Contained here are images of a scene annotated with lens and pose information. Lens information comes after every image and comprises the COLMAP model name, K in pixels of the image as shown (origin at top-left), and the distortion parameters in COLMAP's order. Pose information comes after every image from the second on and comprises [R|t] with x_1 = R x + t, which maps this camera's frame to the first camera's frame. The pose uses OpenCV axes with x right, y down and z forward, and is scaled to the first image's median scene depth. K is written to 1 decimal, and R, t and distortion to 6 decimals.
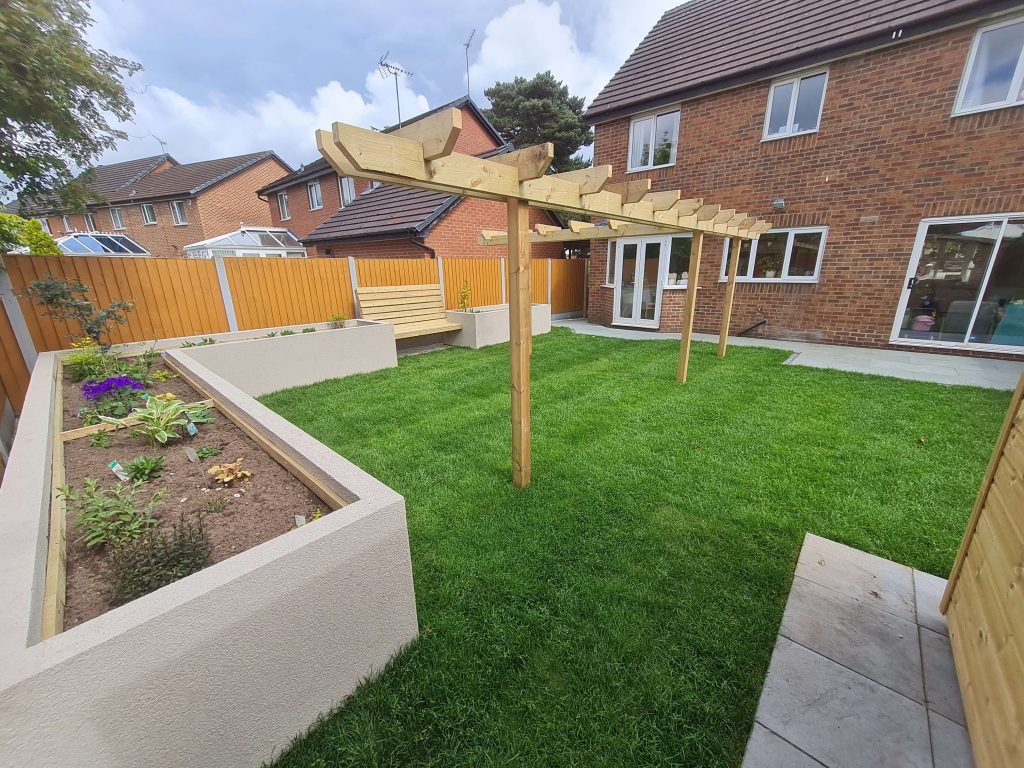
lens RADIAL K [[401.5, 0, 518.9], [0, 401.5, 384.9], [0, 0, 1]] dist [0.012307, -0.000042]
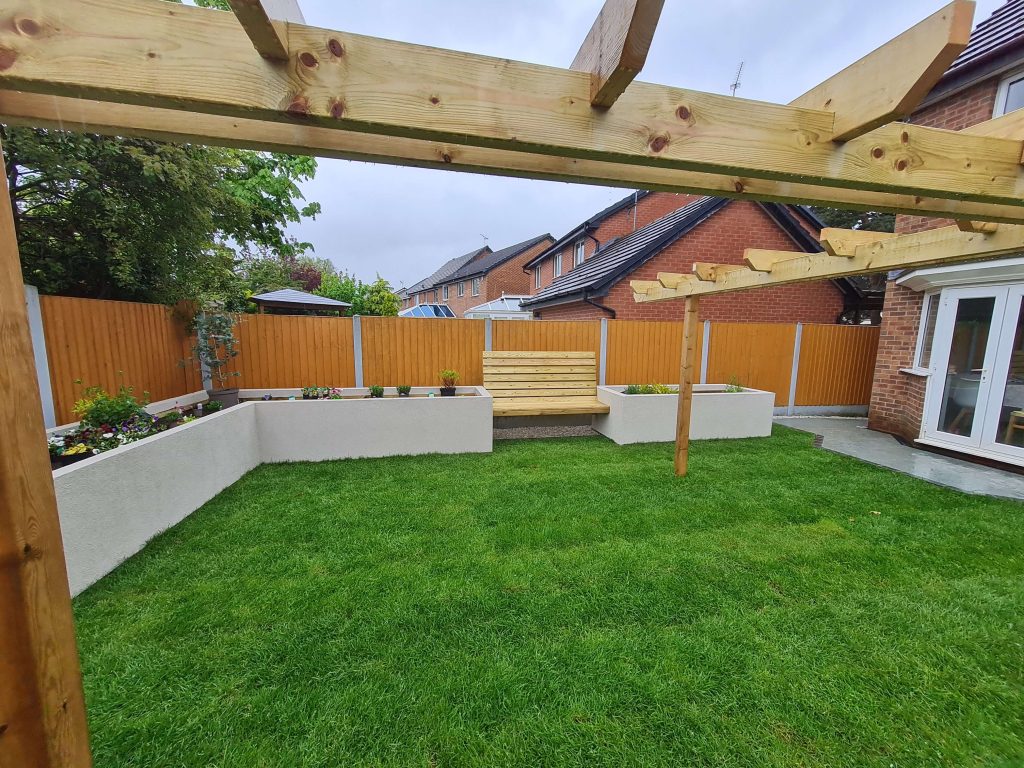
lens RADIAL K [[401.5, 0, 518.9], [0, 401.5, 384.9], [0, 0, 1]] dist [0.012307, -0.000042]
pose [[0.799673, 0.104385, -0.591293, 0.129281], [-0.193338, 0.977089, -0.088982, -0.077731], [0.568457, 0.185476, 0.801533, 0.262258]]
